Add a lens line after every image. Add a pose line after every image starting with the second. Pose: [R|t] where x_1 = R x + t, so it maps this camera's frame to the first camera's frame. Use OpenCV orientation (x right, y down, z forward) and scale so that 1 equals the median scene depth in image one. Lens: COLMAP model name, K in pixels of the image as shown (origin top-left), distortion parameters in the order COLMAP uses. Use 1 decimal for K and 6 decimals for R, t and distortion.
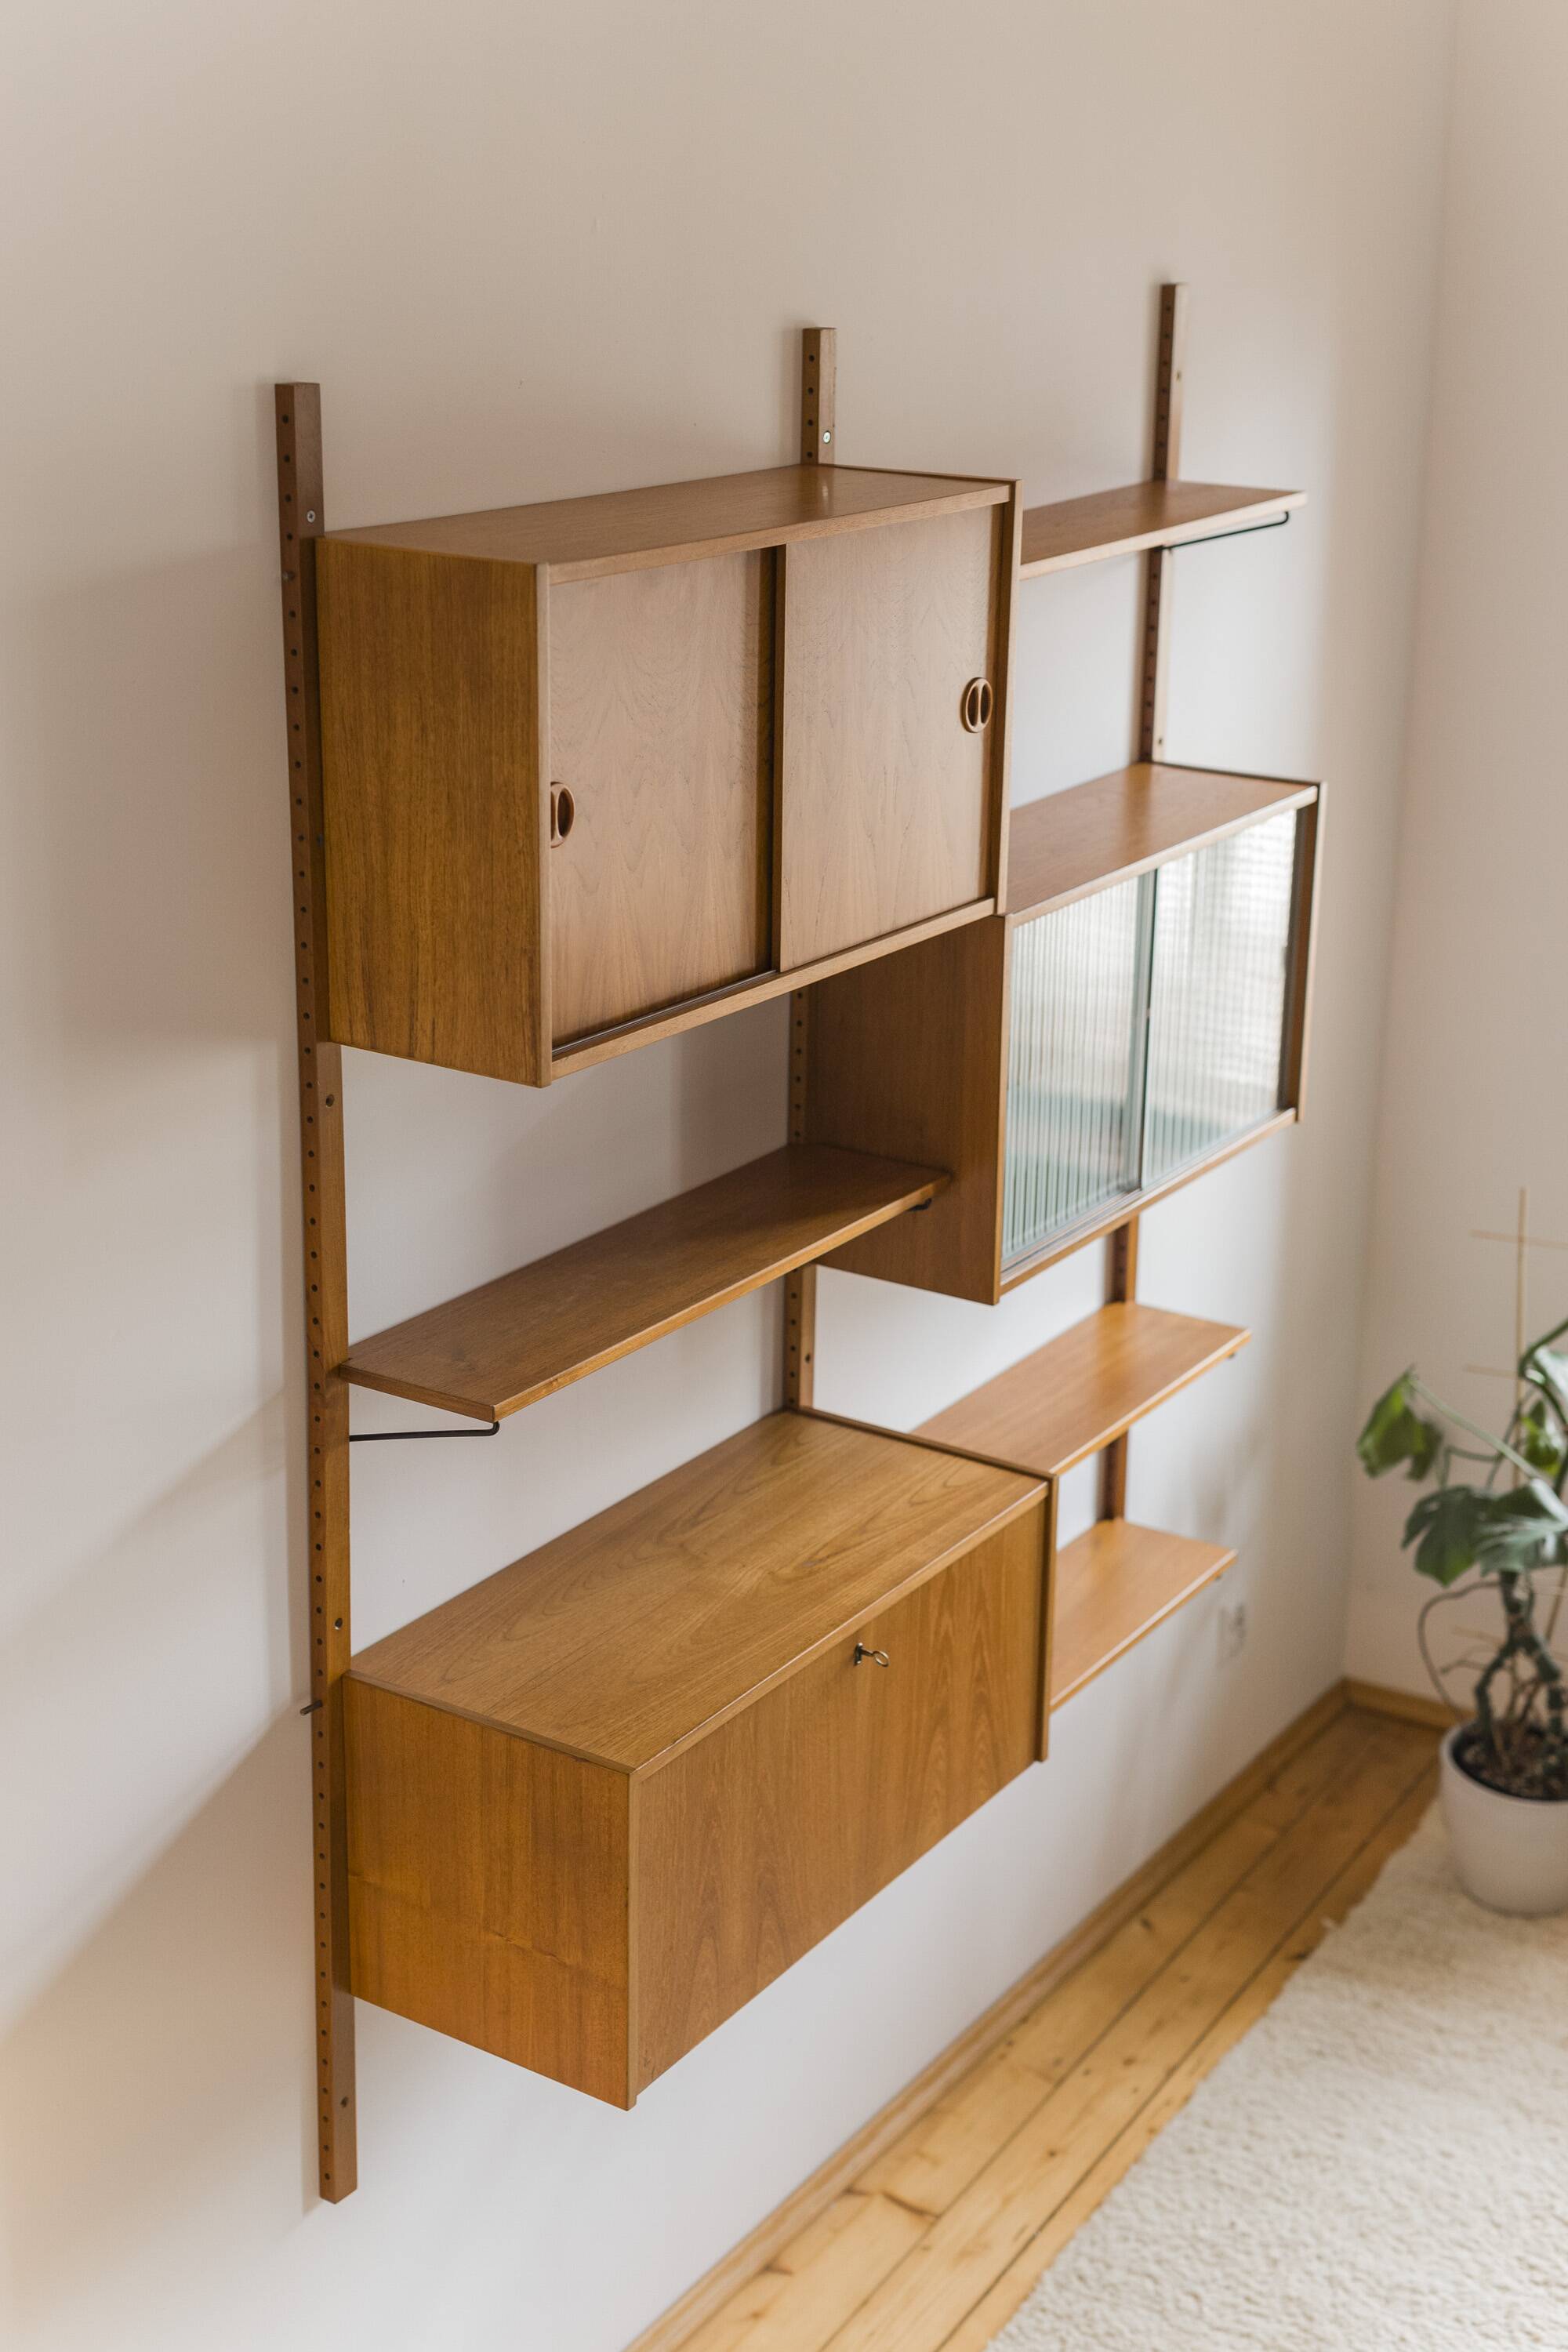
lens RADIAL K [[3222.3, 0, 784.0], [0, 3222.3, 1176.0], [0, 0, 1]] dist [0.221172, -0.683928]
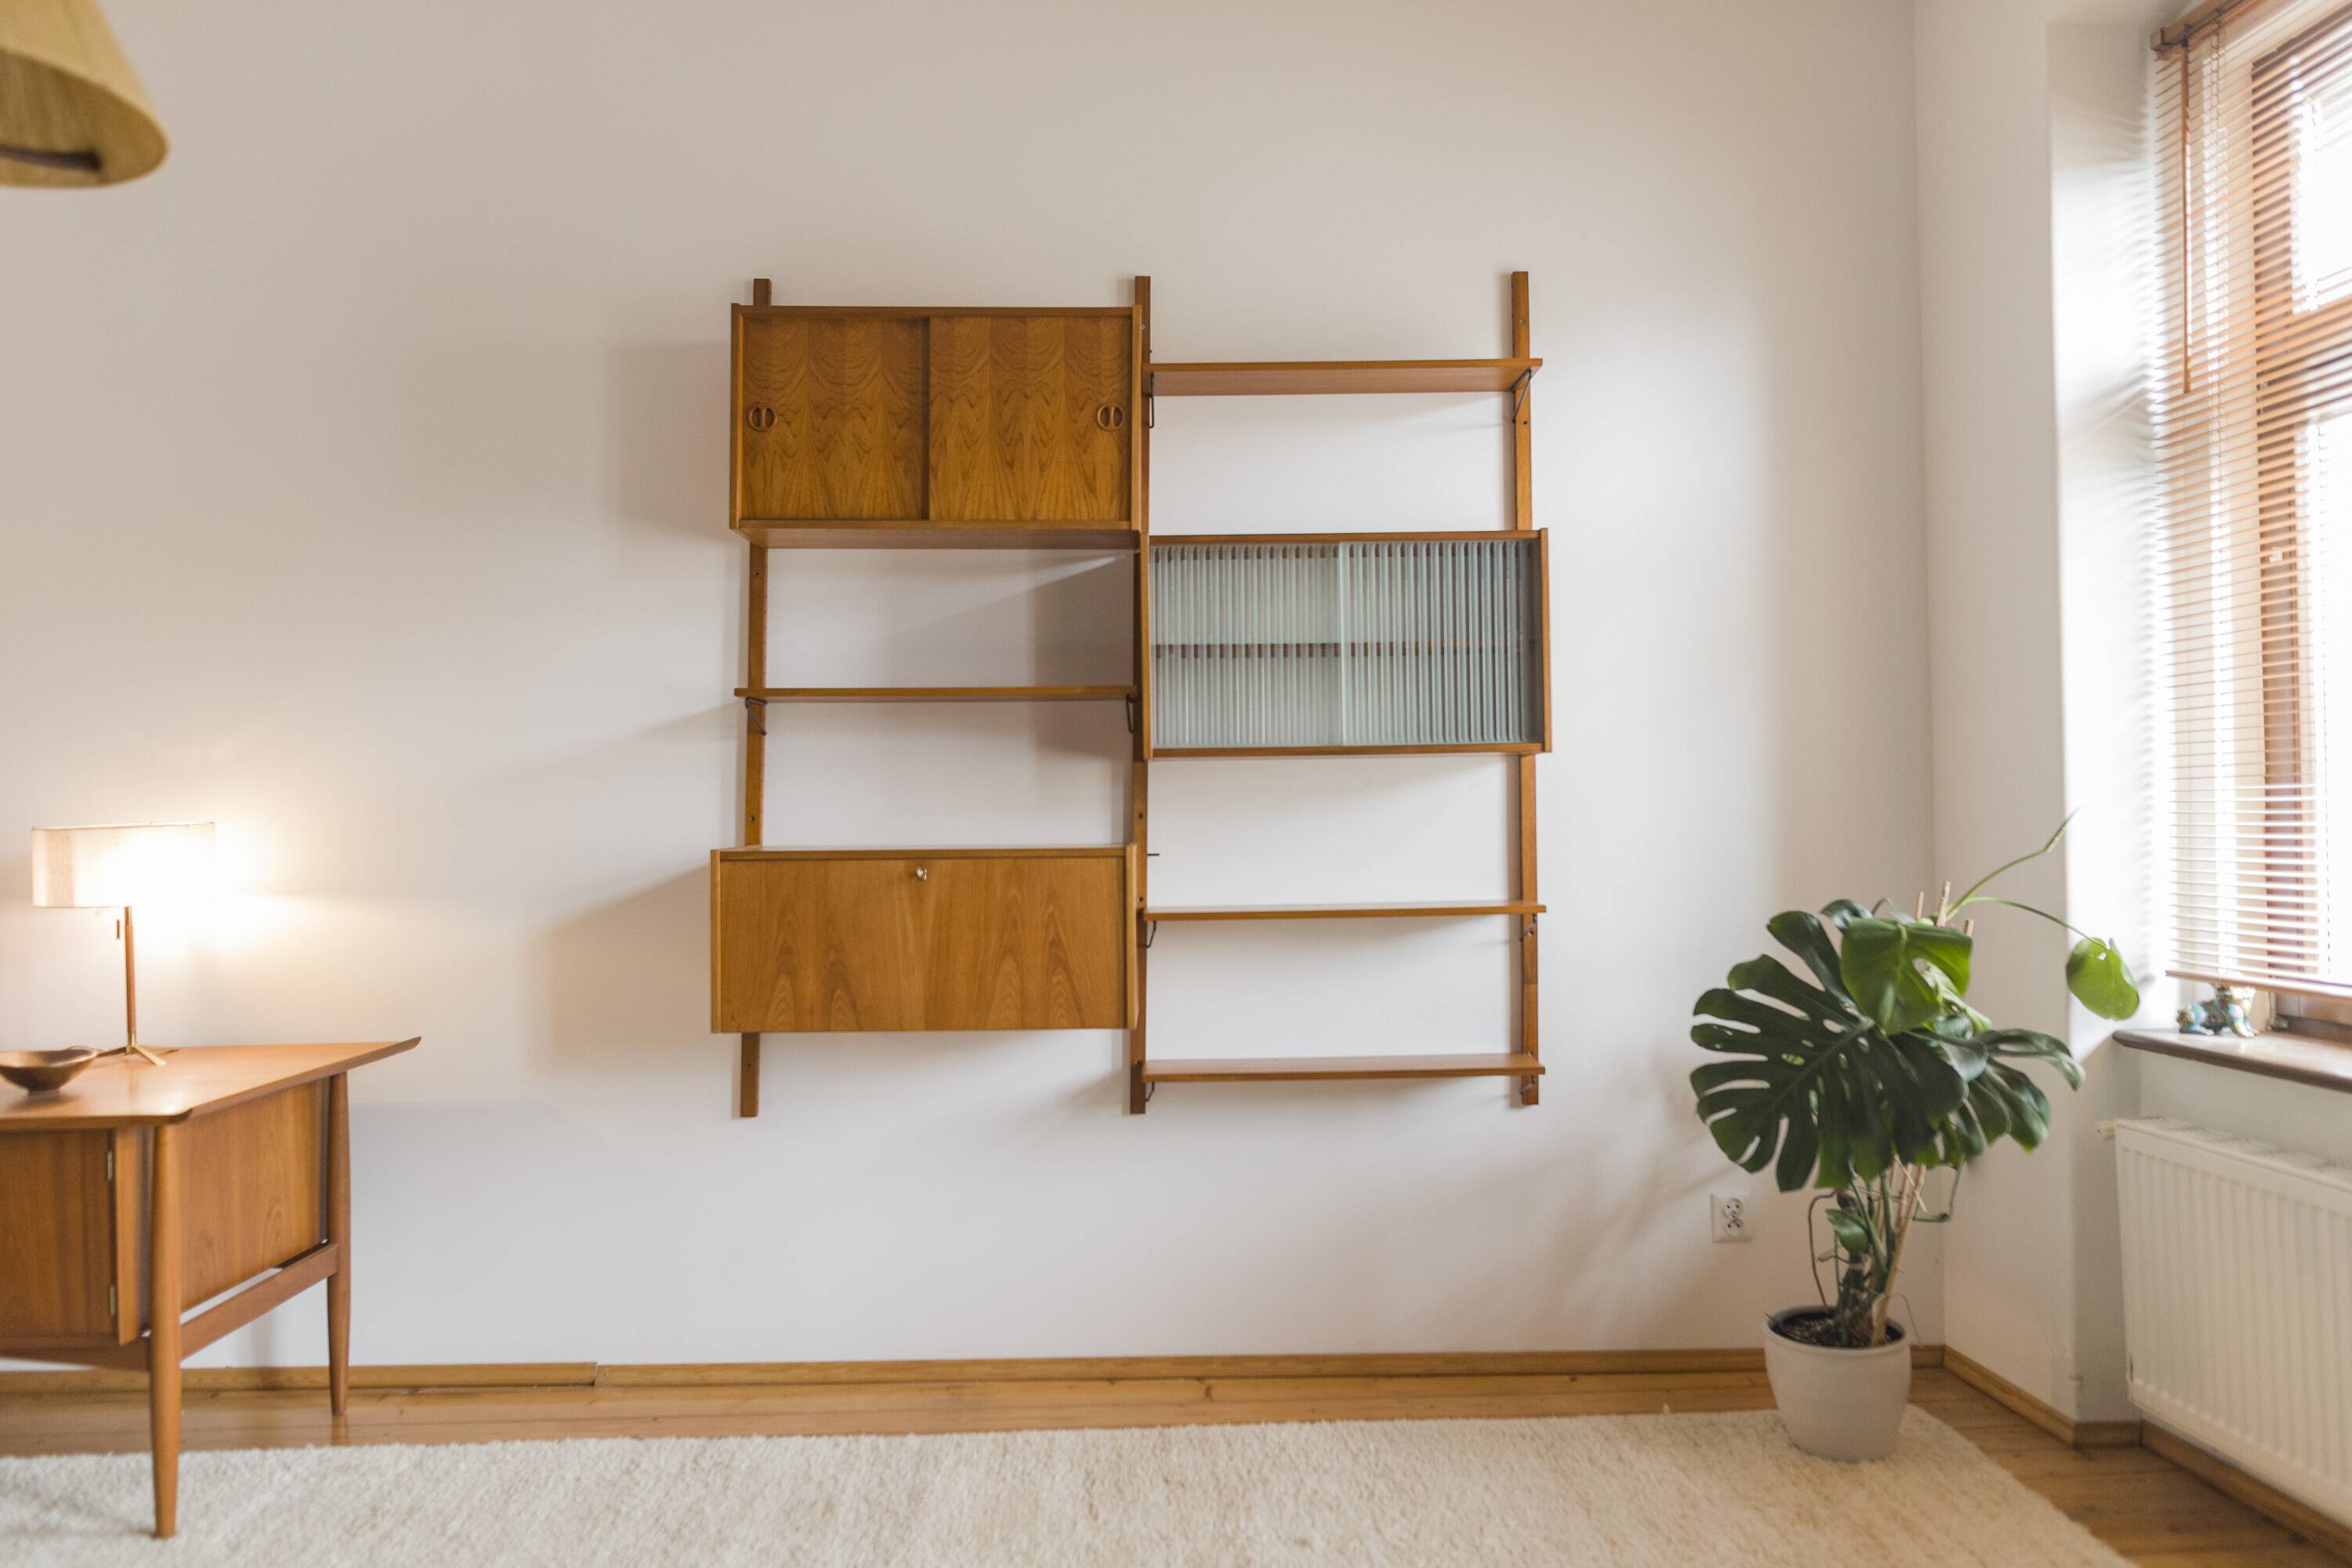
lens RADIAL K [[1690.1, 0, 1176.0], [0, 1690.1, 784.0], [0, 0, 1]] dist [-0.004810, -0.004061]
pose [[0.559133, -0.028912, -0.828574, 0.996846], [-0.253998, 0.945363, -0.204388, 0.282346], [0.789212, 0.324736, 0.521240, 0.630448]]
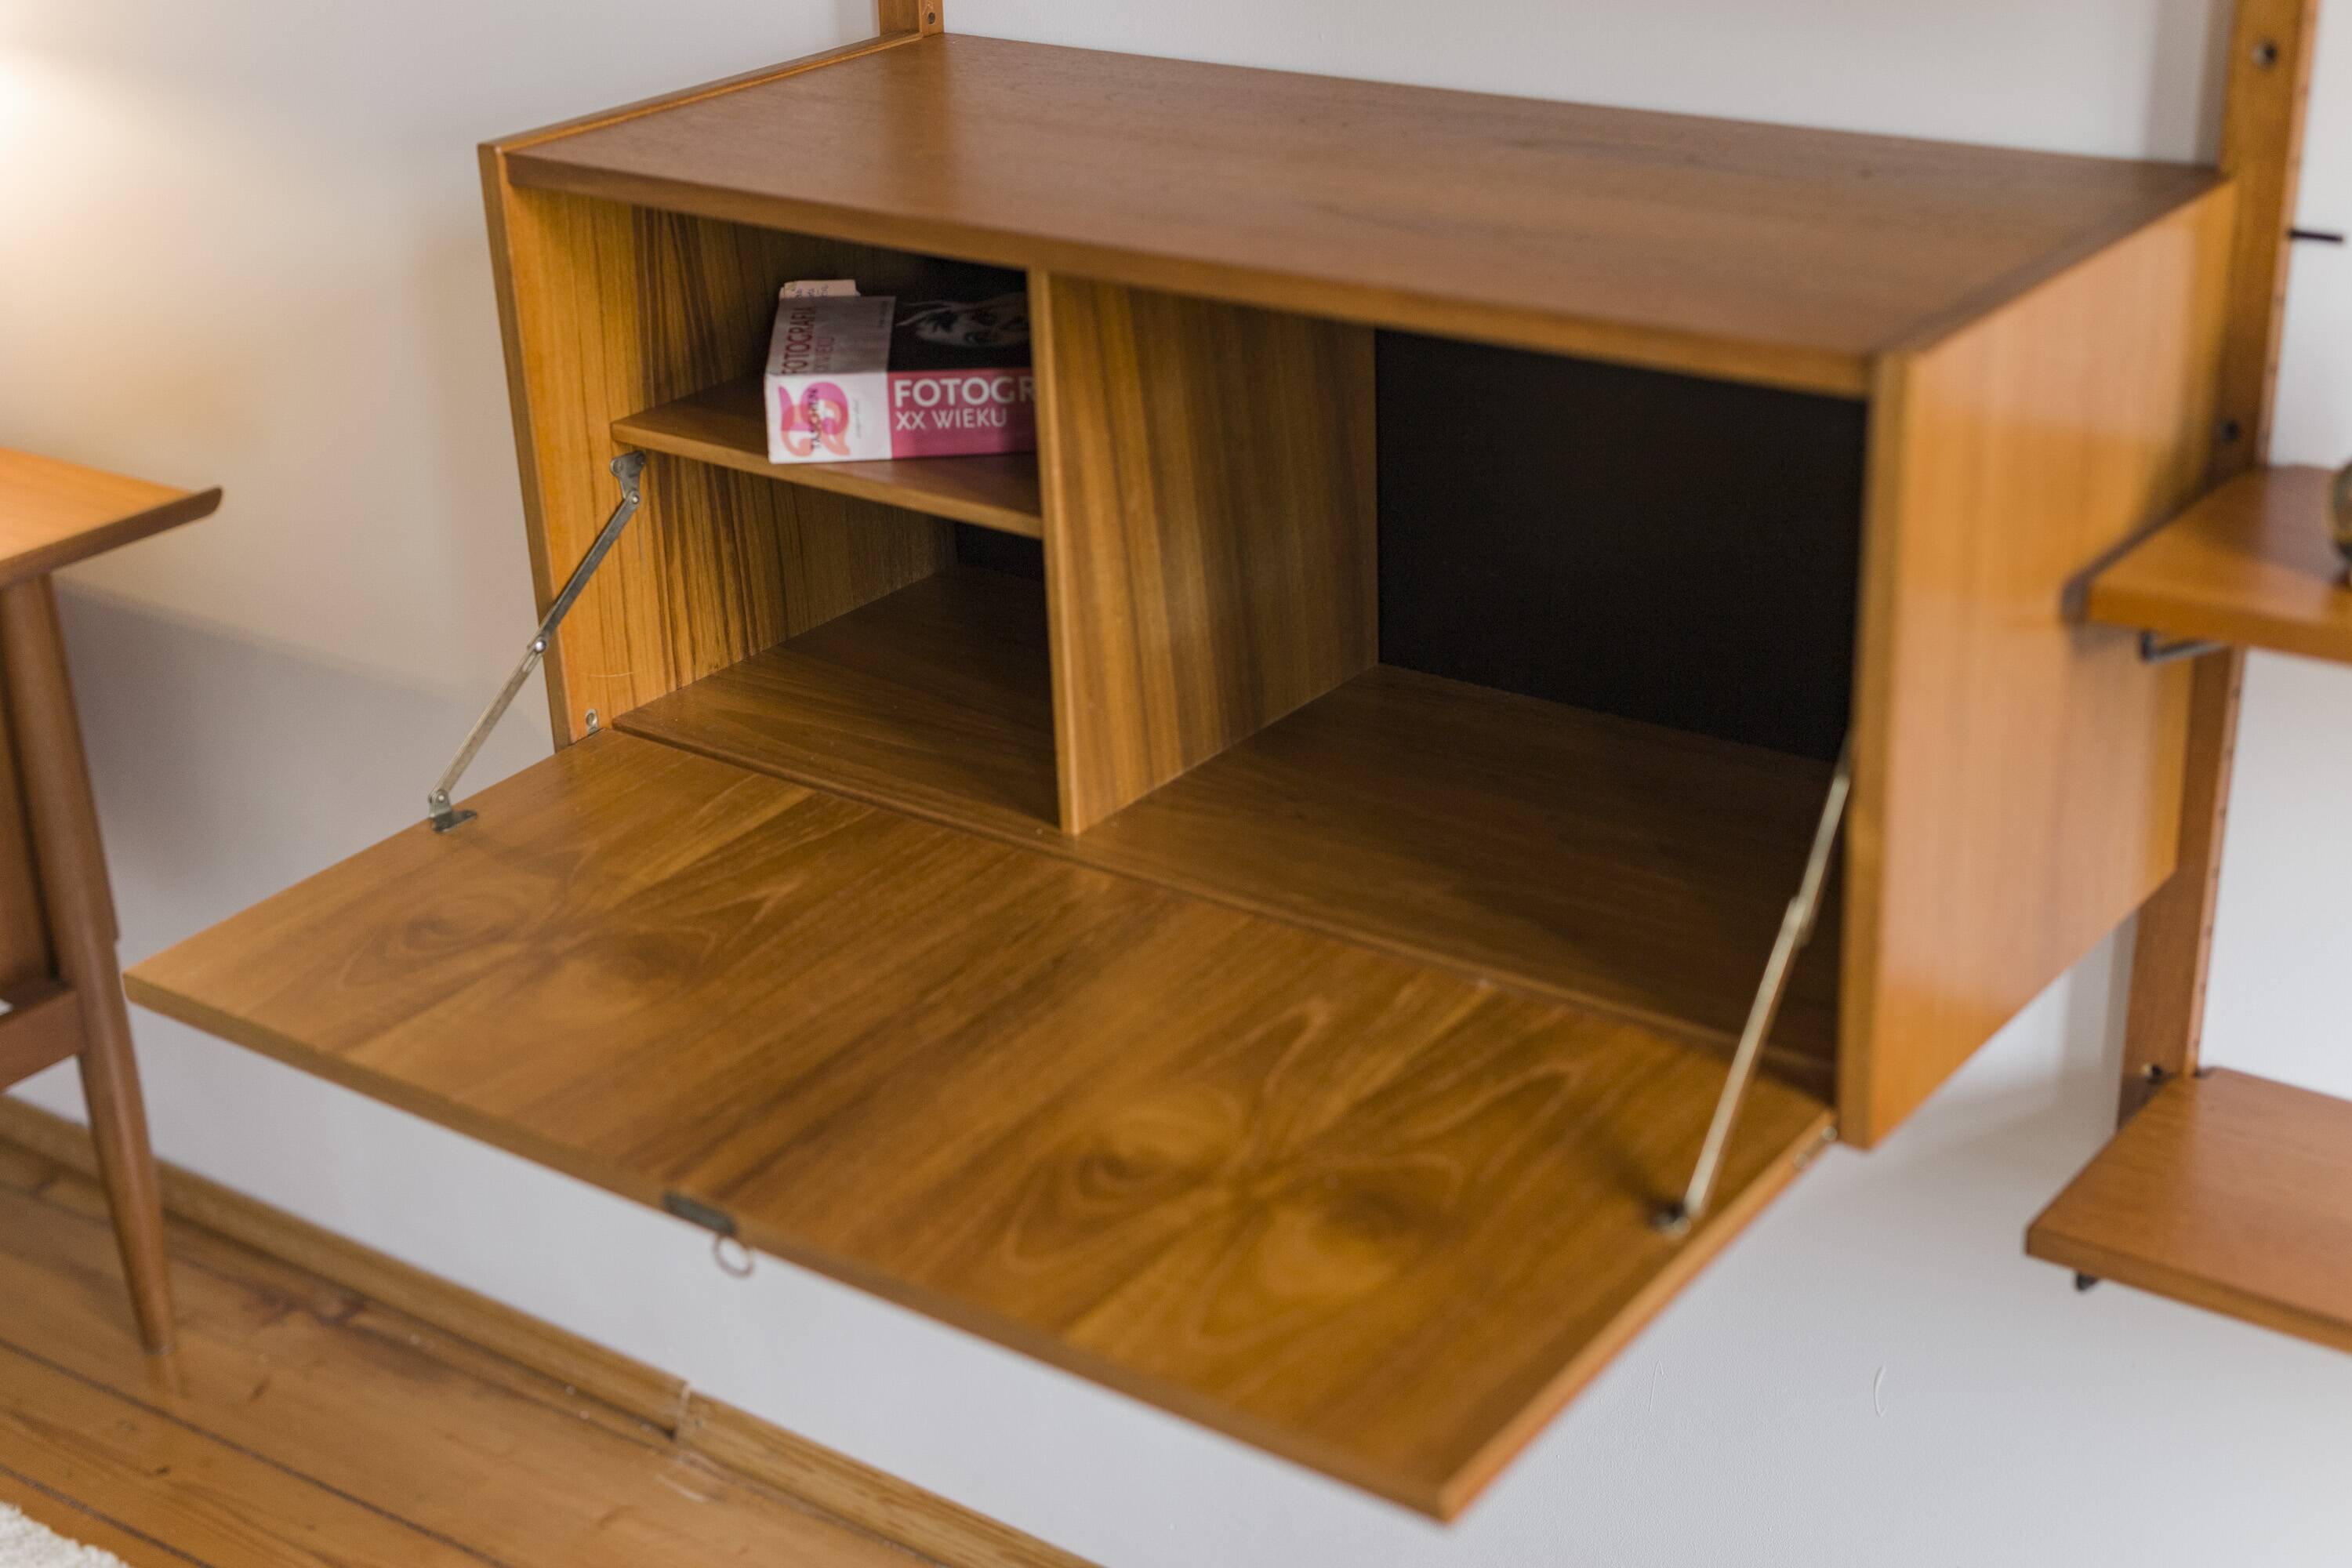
lens RADIAL K [[3293.9, 0, 1176.0], [0, 3293.9, 784.0], [0, 0, 1]] dist [0.226309, -0.772122]
pose [[-0.057952, 0.385365, -0.920942, 0.516515], [-0.289625, 0.876329, 0.384922, 0.019894], [0.955384, 0.289035, 0.060826, 1.077256]]
